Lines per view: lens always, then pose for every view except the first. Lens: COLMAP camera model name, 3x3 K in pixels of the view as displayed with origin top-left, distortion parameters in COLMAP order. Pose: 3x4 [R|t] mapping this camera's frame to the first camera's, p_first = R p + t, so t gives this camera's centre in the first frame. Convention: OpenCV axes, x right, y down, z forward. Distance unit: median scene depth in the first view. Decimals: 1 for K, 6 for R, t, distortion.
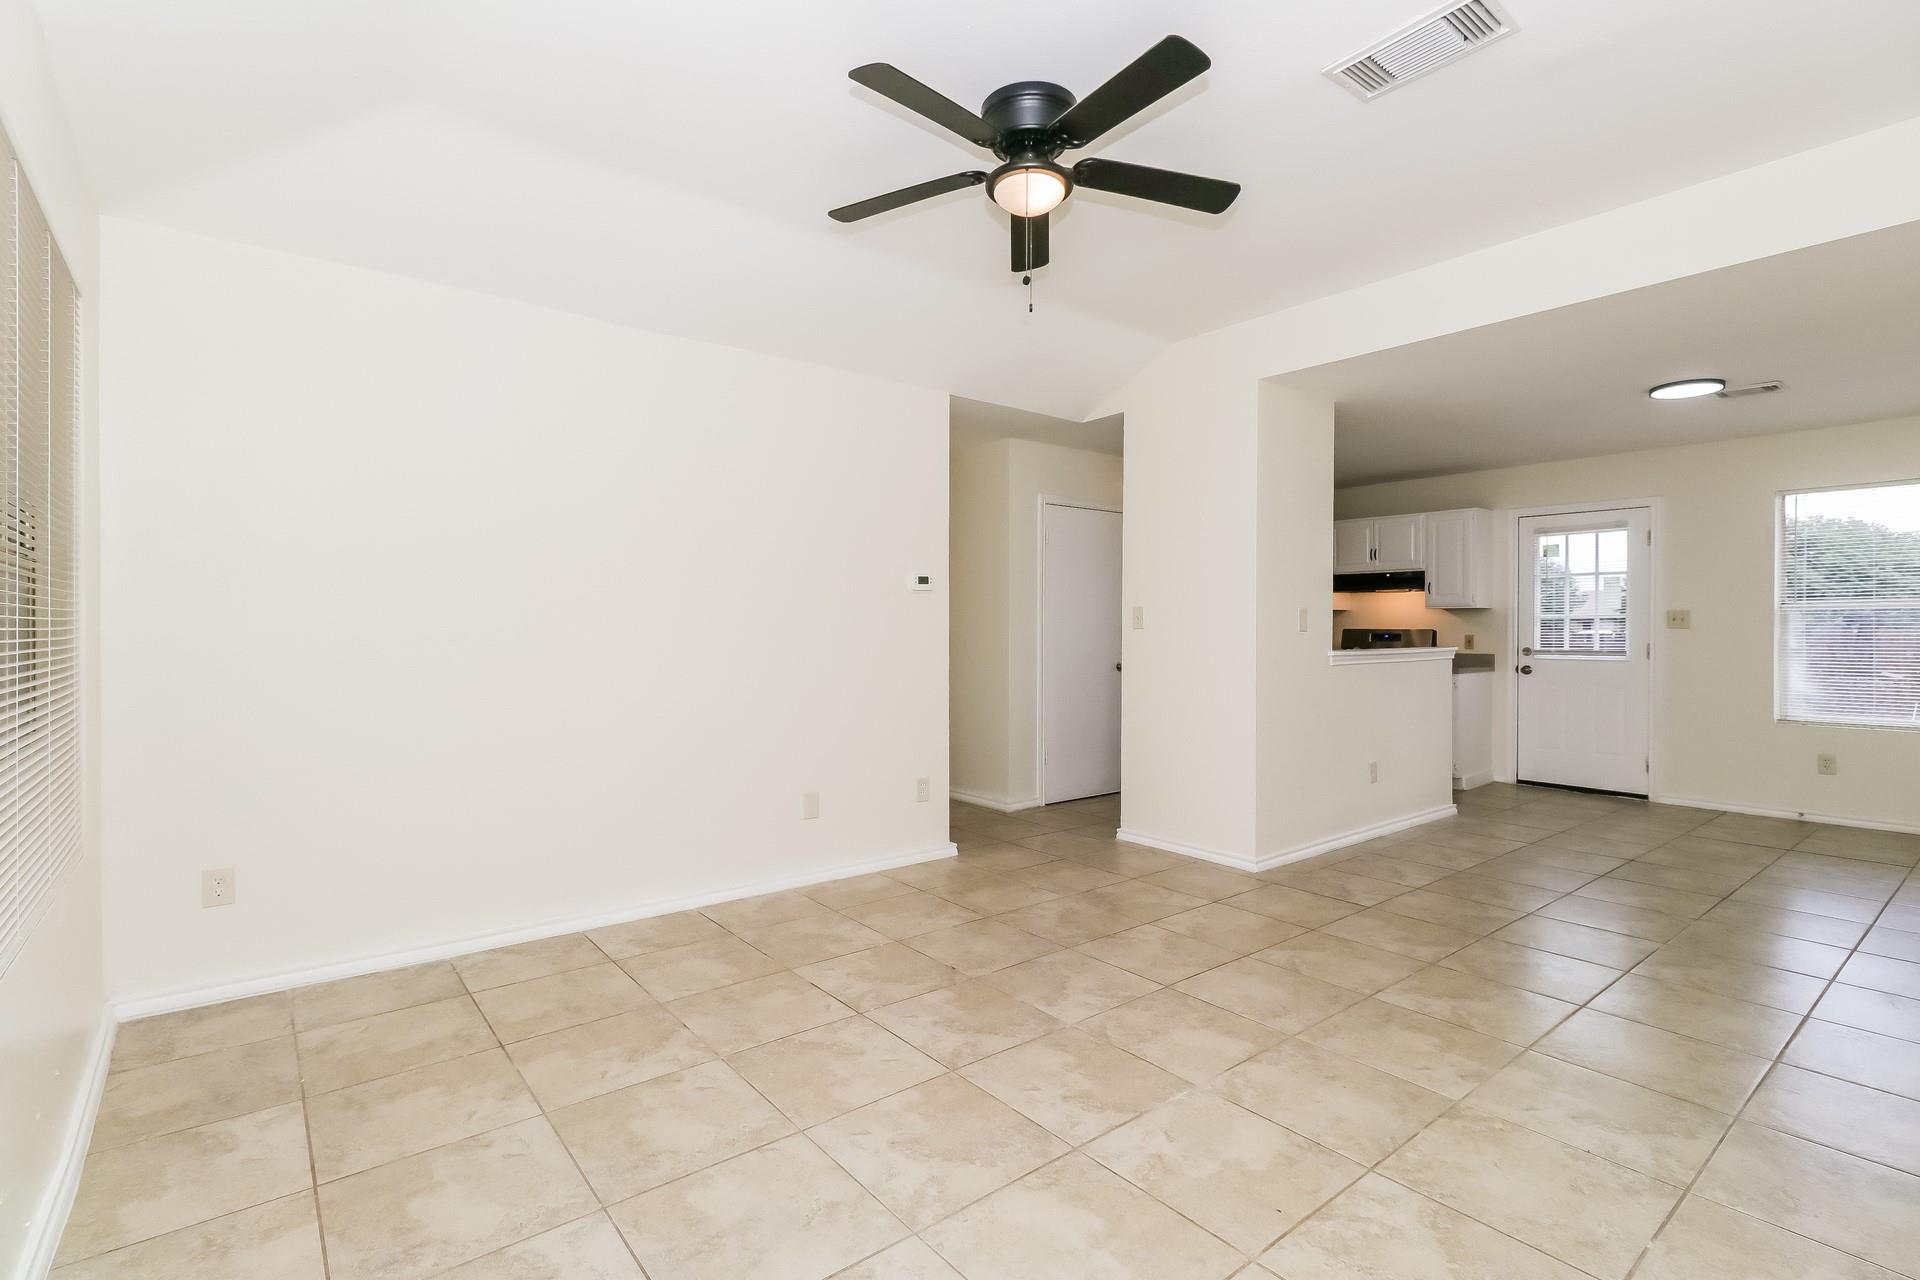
lens RADIAL K [[884.1, 0, 938.4], [0, 884.1, 624.3], [0, 0, 1]] dist [0.000393, 0.001584]
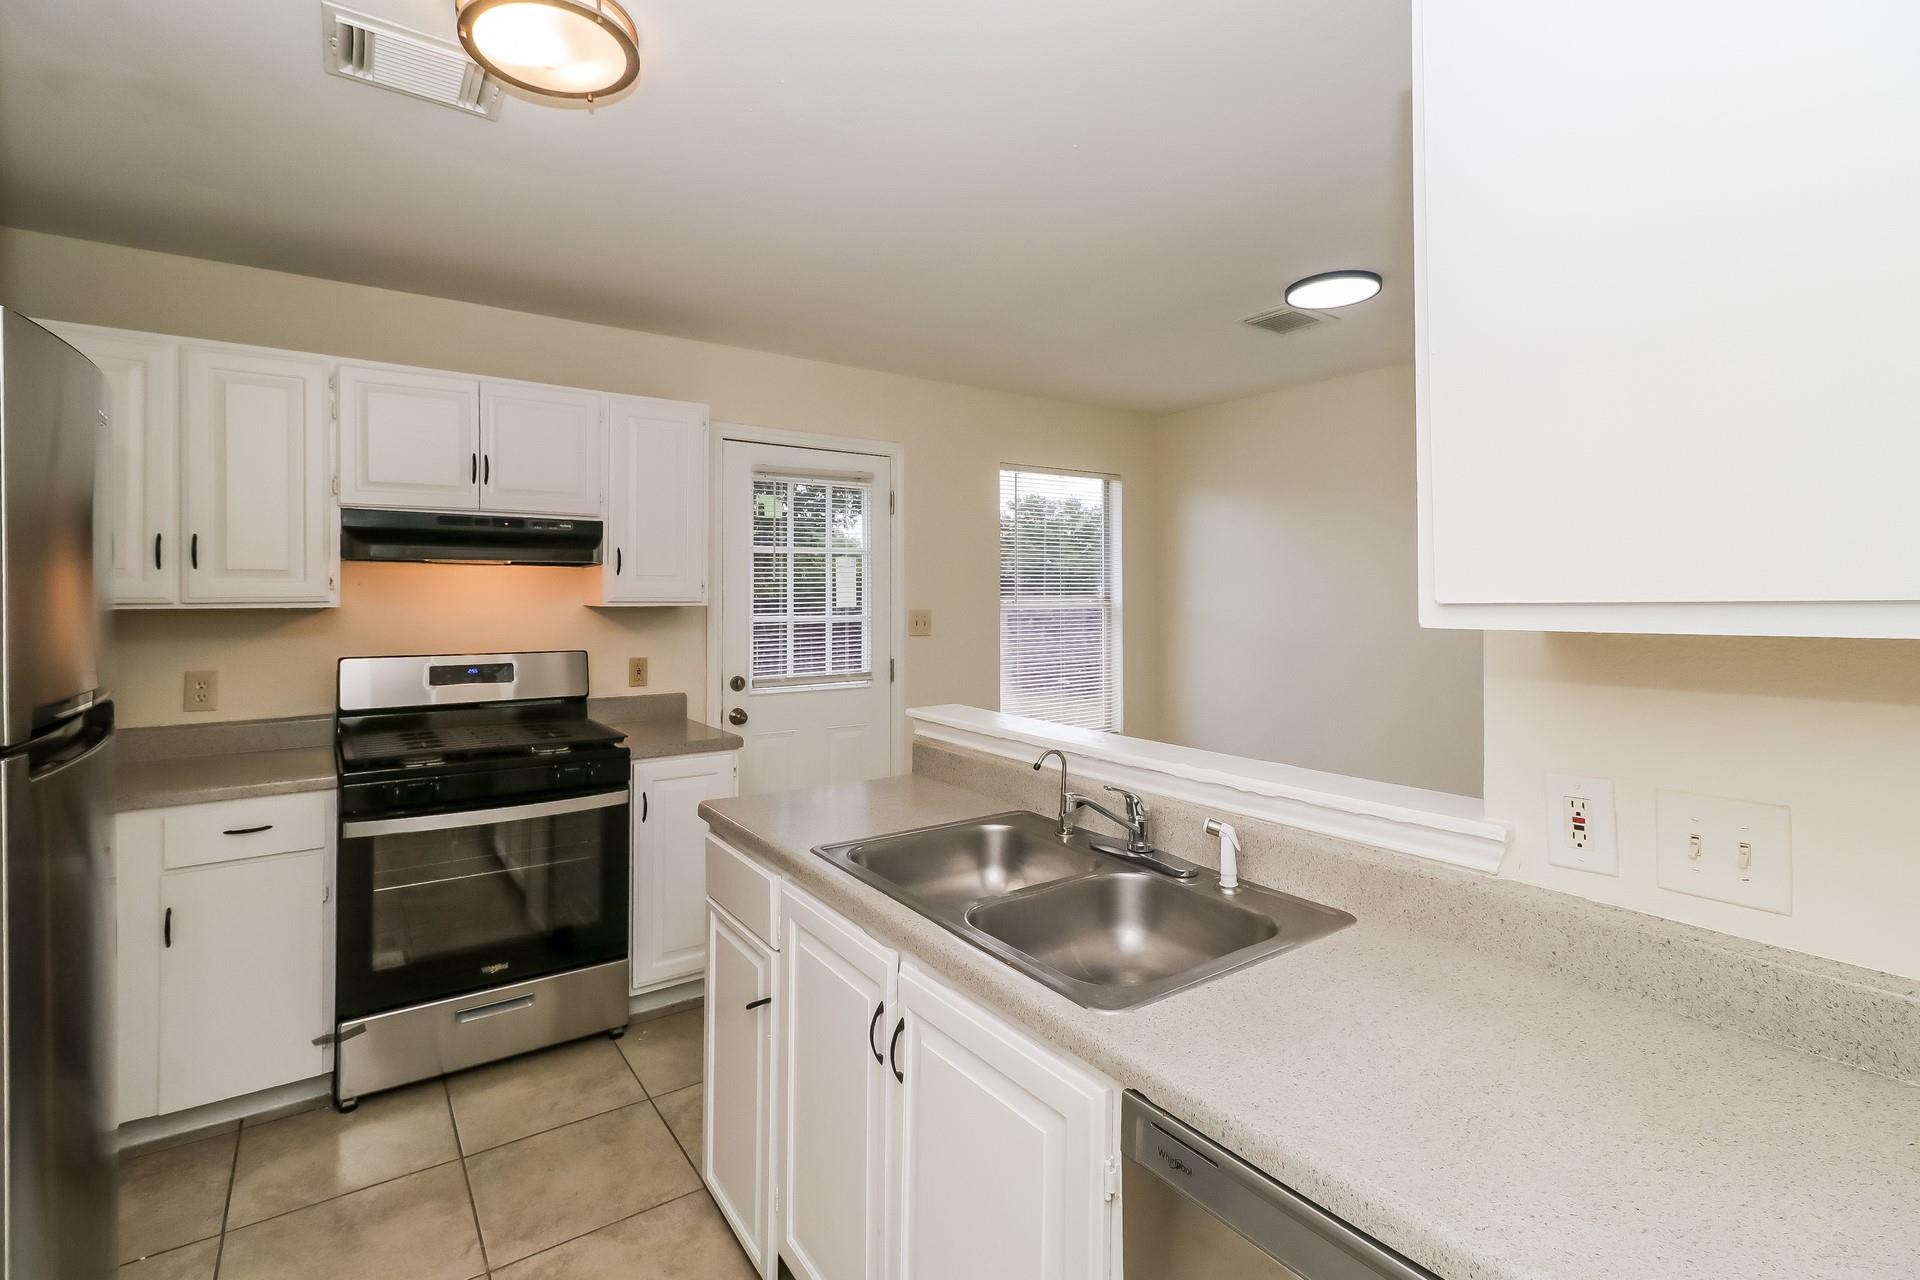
lens RADIAL K [[884.1, 0, 955.8], [0, 884.1, 595.7], [0, 0, 1]] dist [0.000393, 0.001584]
pose [[0.047861, 0.002908, 0.998850, 0.128248], [0.001601, 0.999994, -0.002988, -0.024463], [-0.998853, 0.001742, 0.047856, 0.903355]]
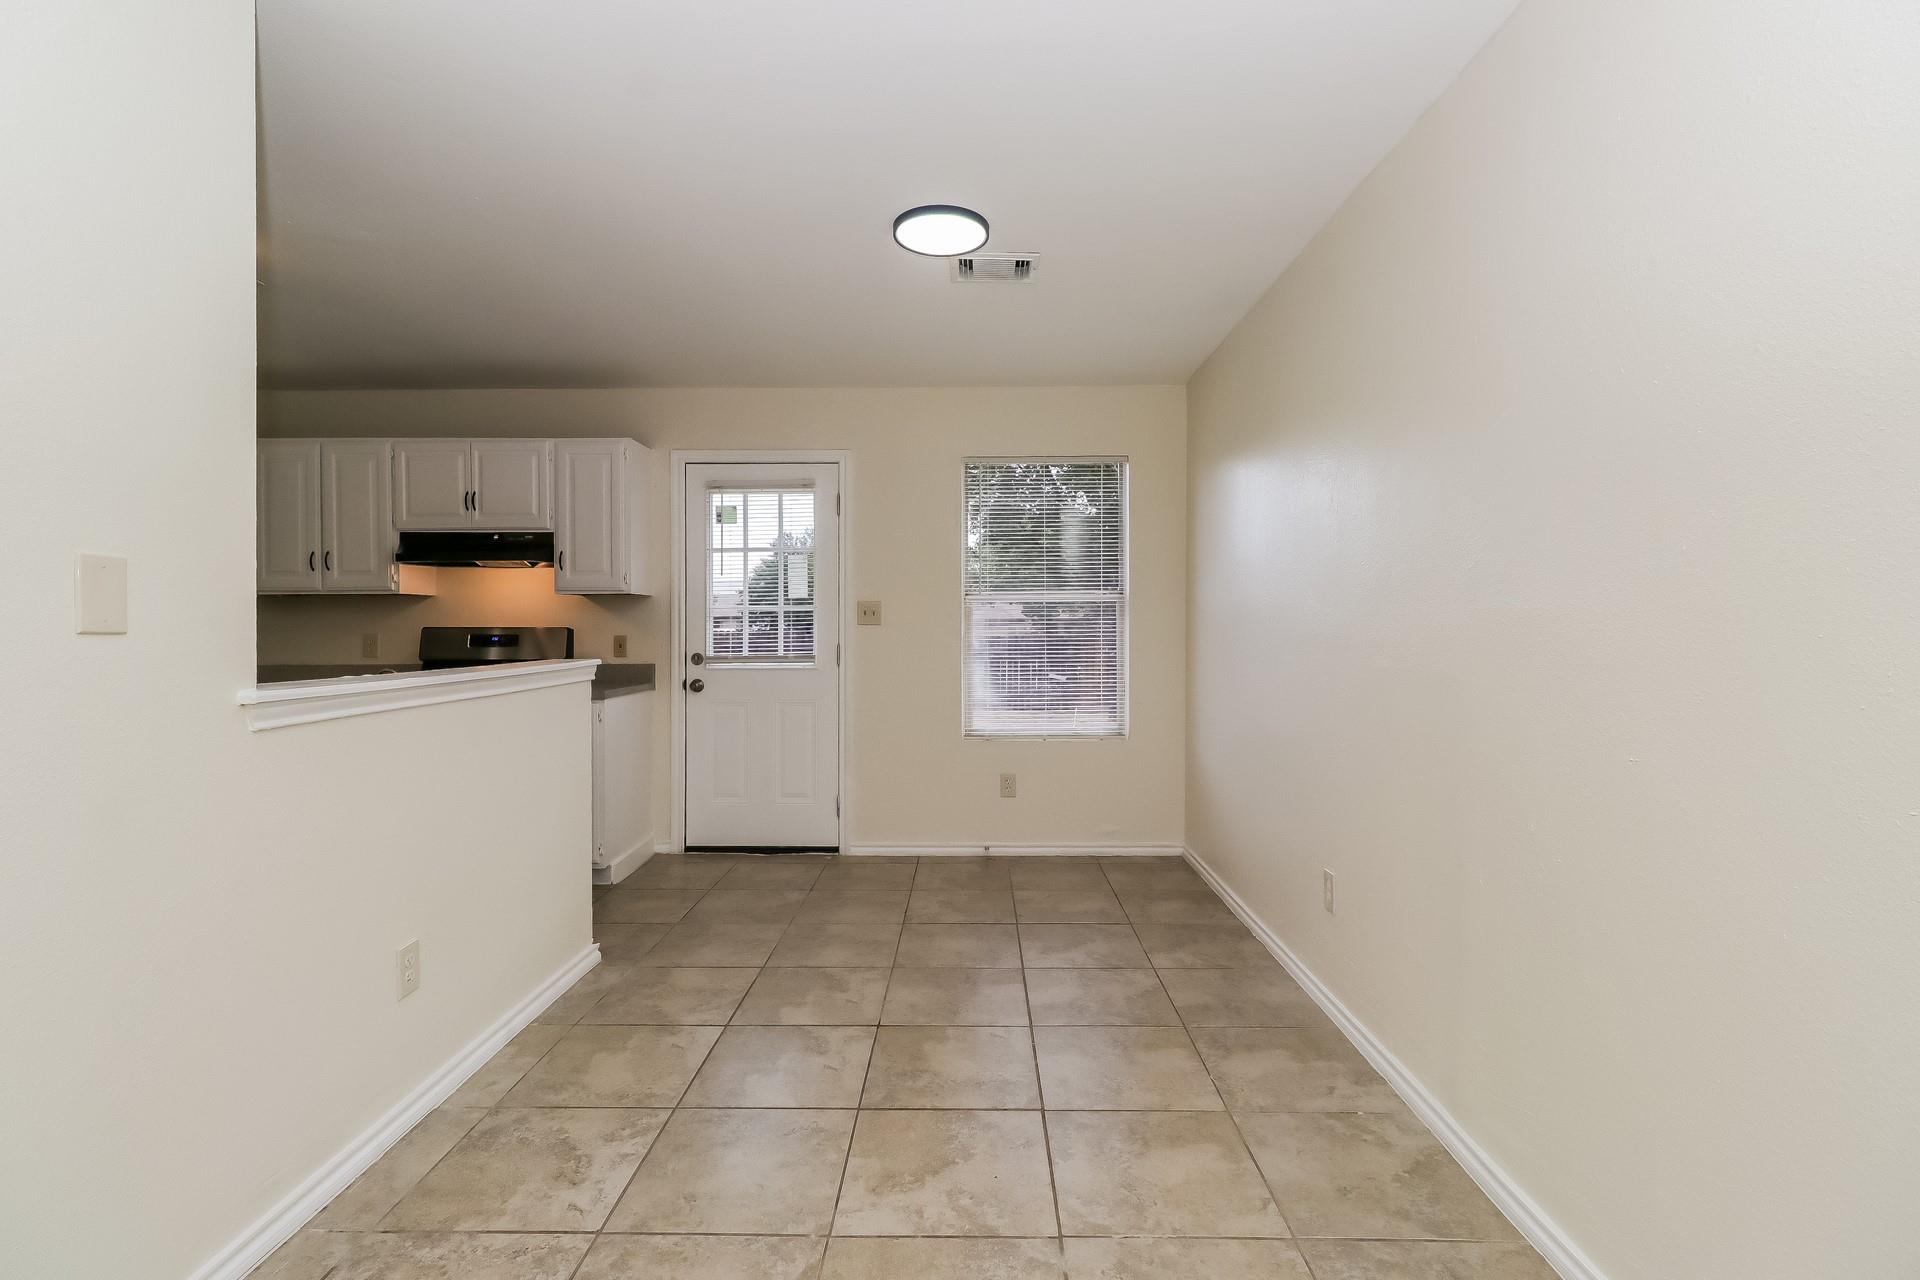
lens RADIAL K [[884.1, 0, 958.4], [0, 884.1, 633.5], [0, 0, 1]] dist [0.000393, 0.001584]
pose [[0.619496, -0.008181, 0.784957, 0.270760], [0.000834, 0.999952, 0.009764, 0.004653], [-0.784999, -0.005394, 0.619473, 0.446269]]
